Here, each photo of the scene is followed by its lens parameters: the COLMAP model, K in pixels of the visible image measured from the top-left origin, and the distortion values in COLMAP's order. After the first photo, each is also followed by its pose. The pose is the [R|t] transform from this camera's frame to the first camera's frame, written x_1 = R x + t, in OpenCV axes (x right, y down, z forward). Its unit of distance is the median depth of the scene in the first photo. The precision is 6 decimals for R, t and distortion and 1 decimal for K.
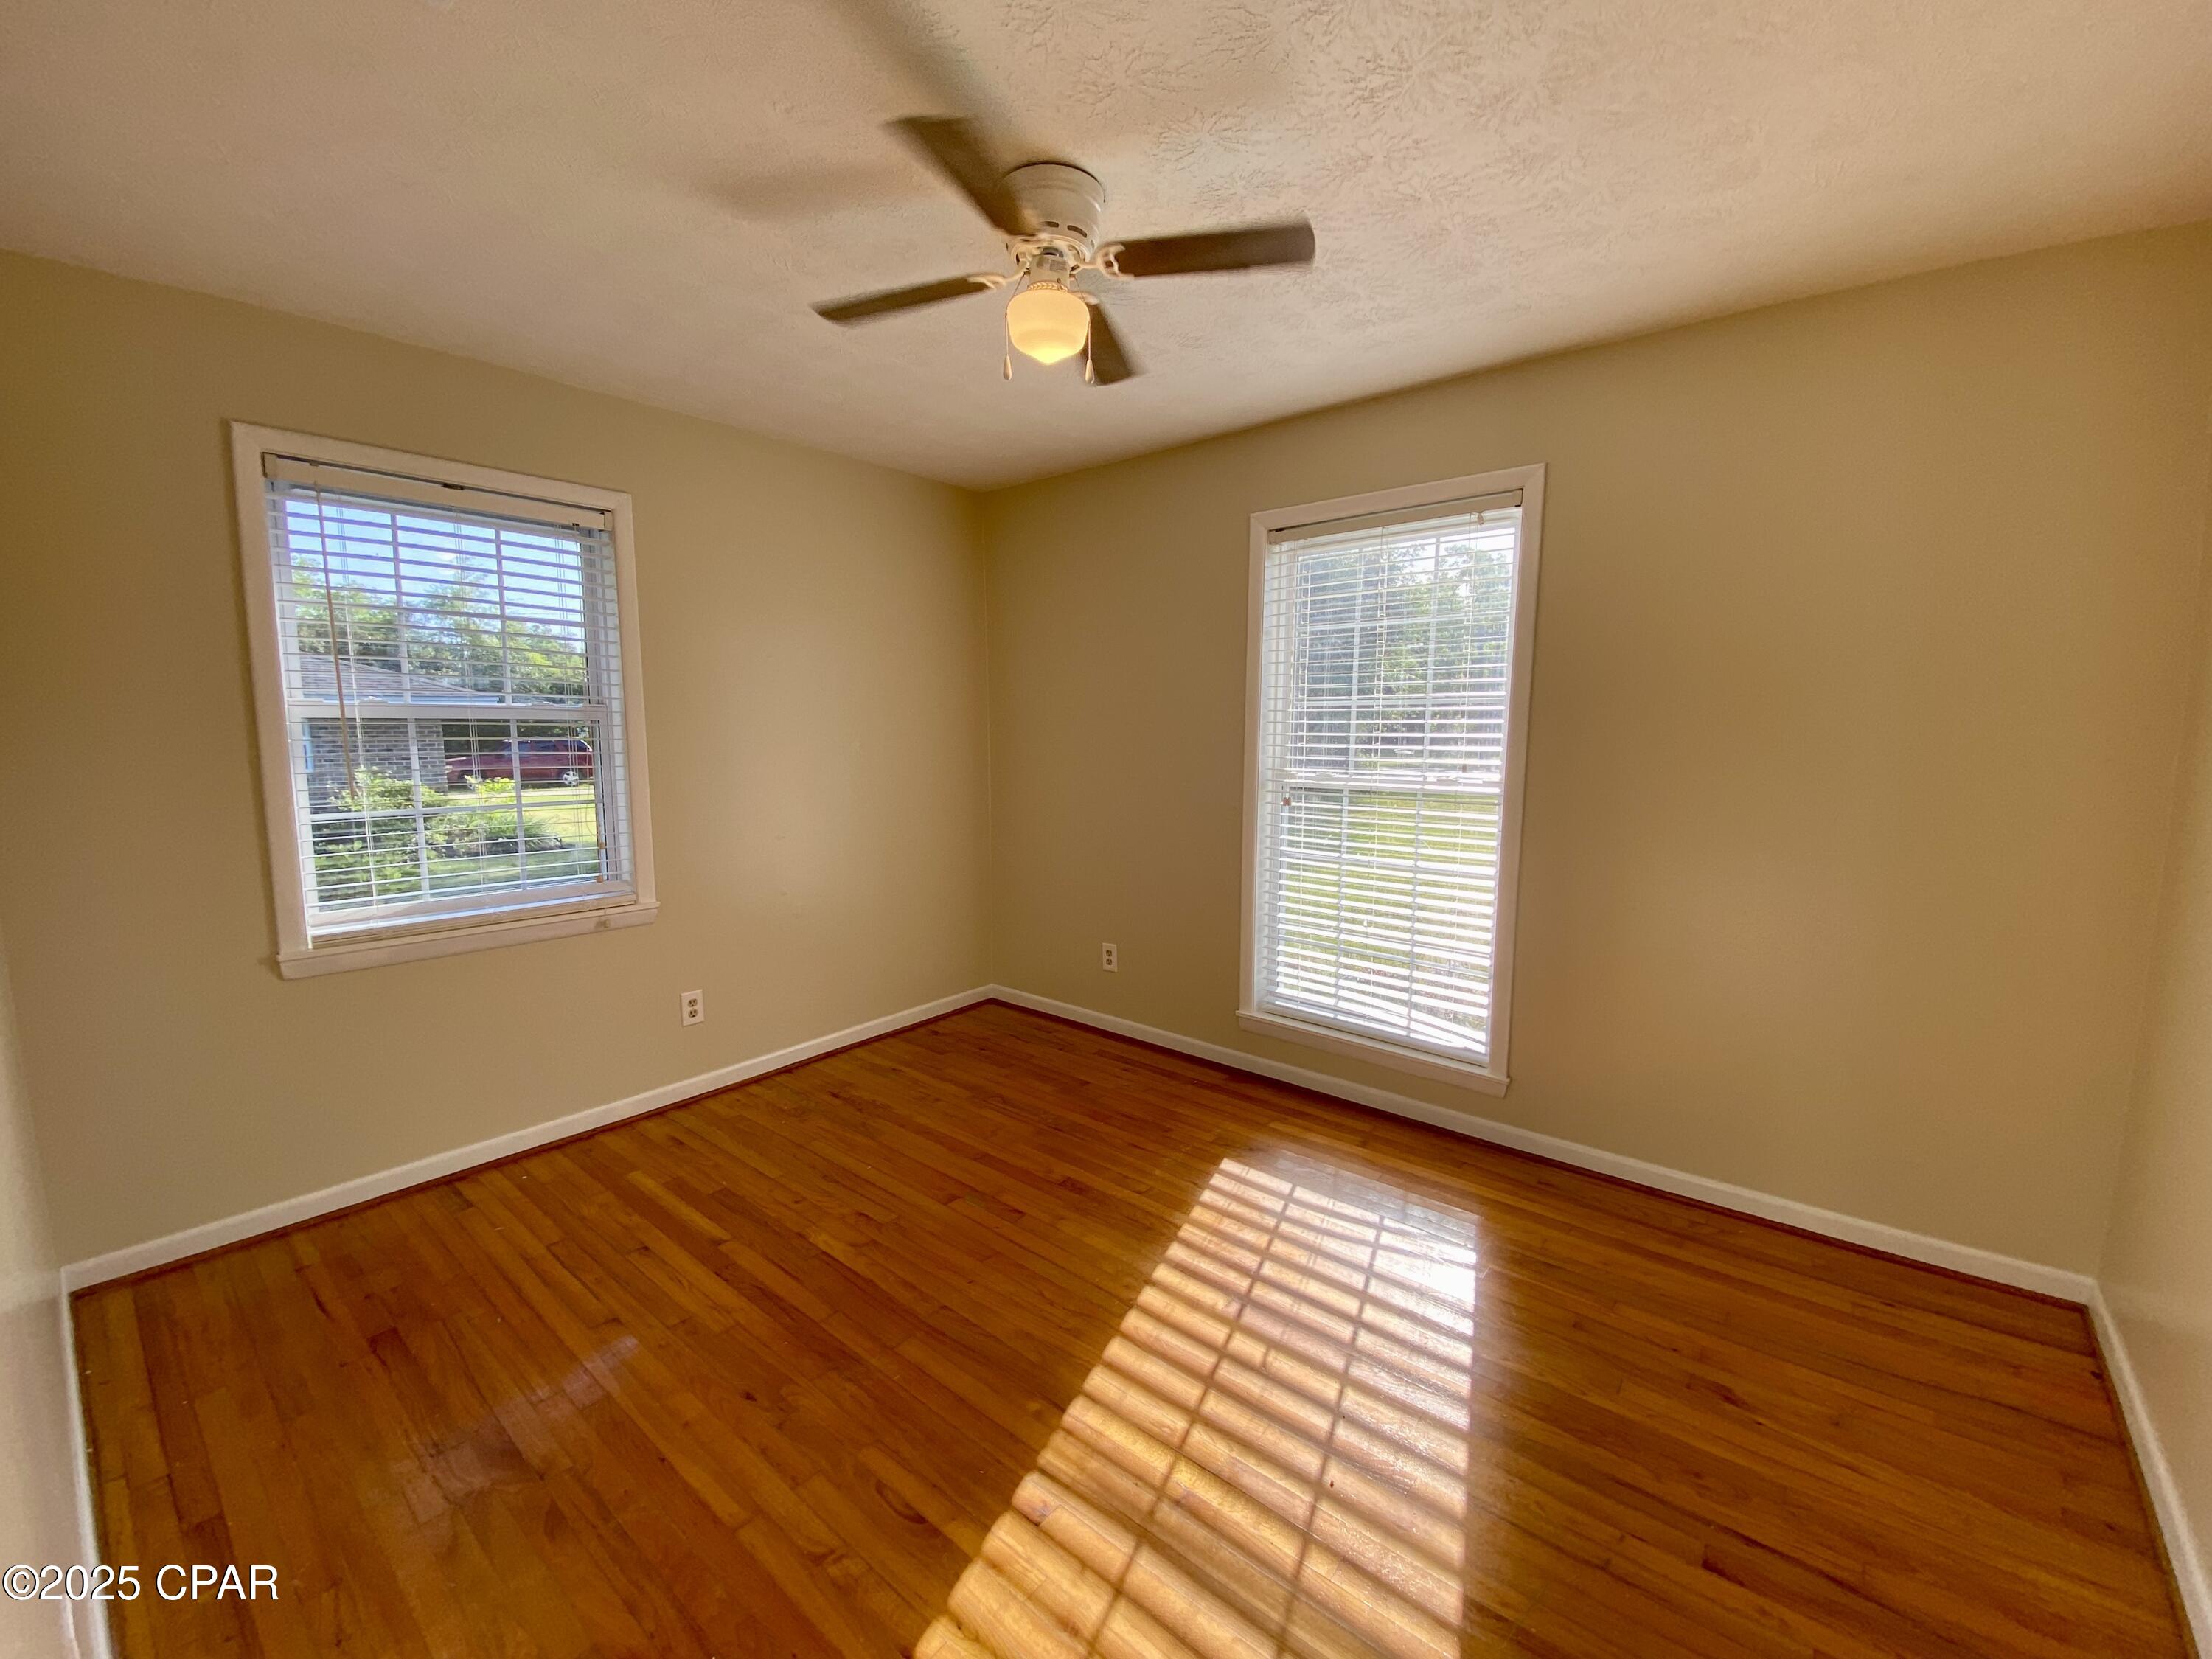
lens RADIAL K [[900.8, 0, 1098.5], [0, 900.8, 832.1], [0, 0, 1]] dist [0.054019, -0.037328]
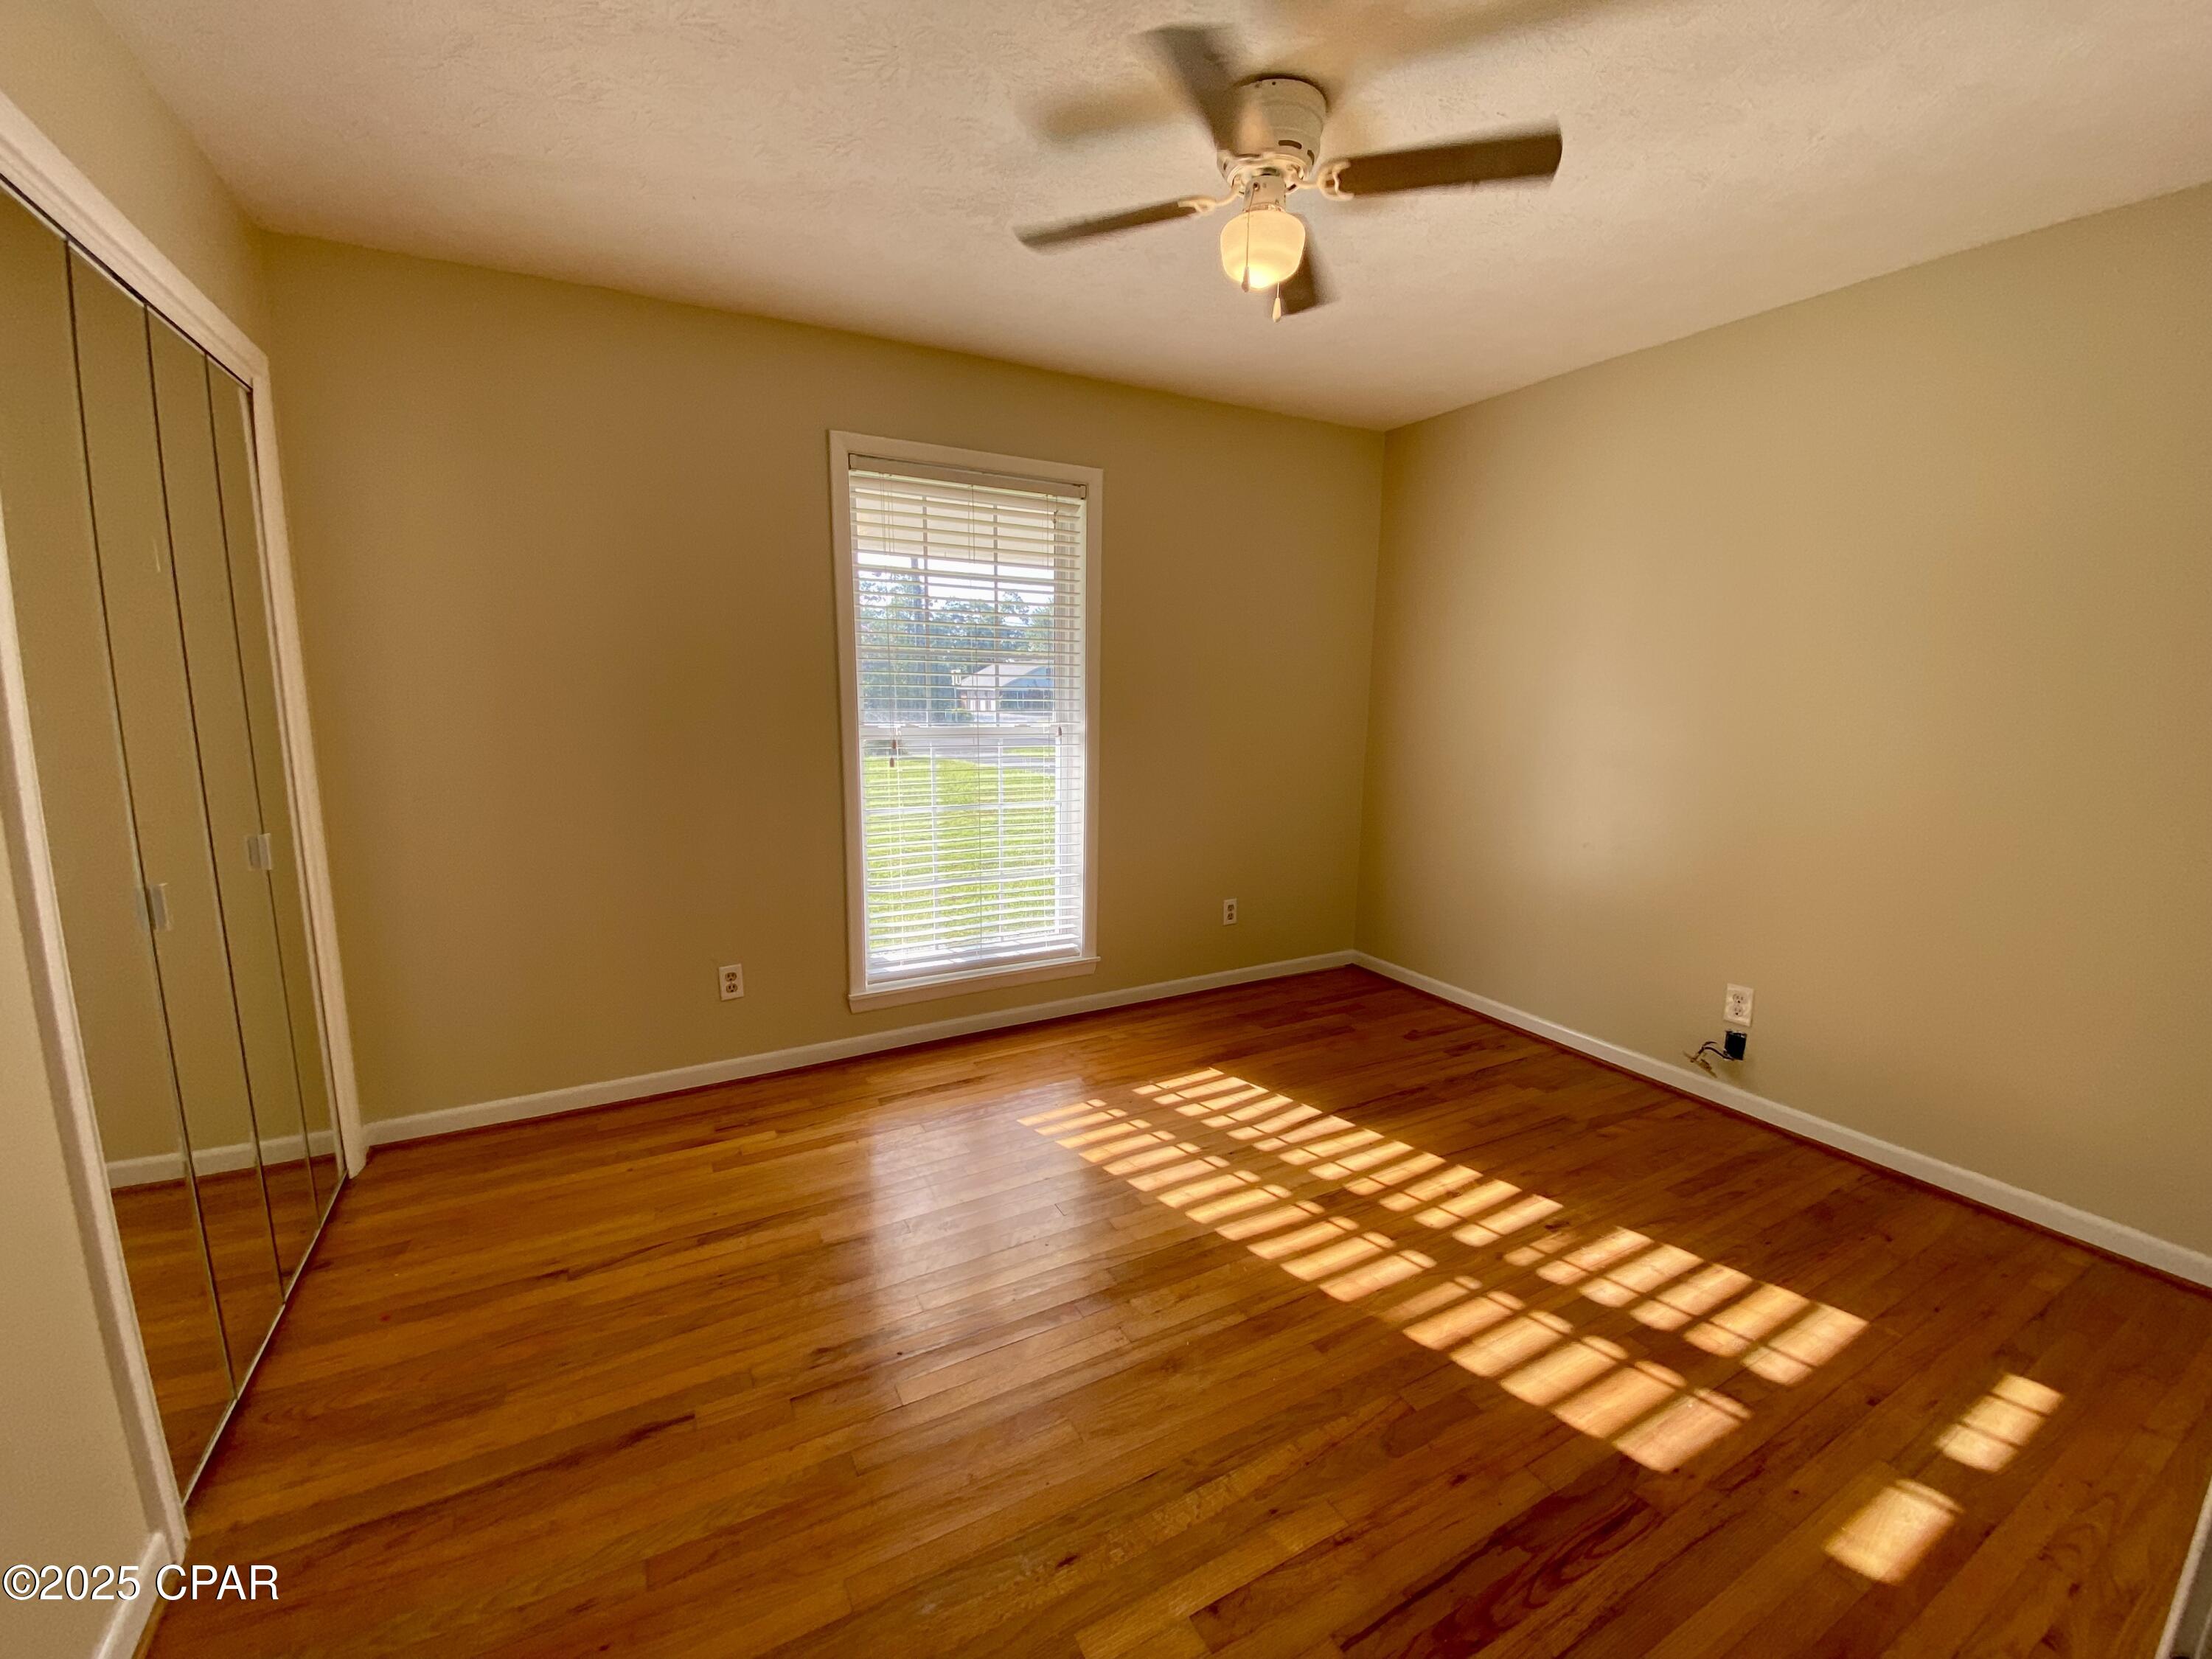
lens RADIAL K [[900.8, 0, 1098.5], [0, 900.8, 832.1], [0, 0, 1]] dist [0.054019, -0.037328]
pose [[0.352997, -0.154428, 0.922792, -0.686901], [0.088128, 0.987388, 0.131526, -0.070559], [-0.931465, 0.034896, 0.362155, 0.532609]]
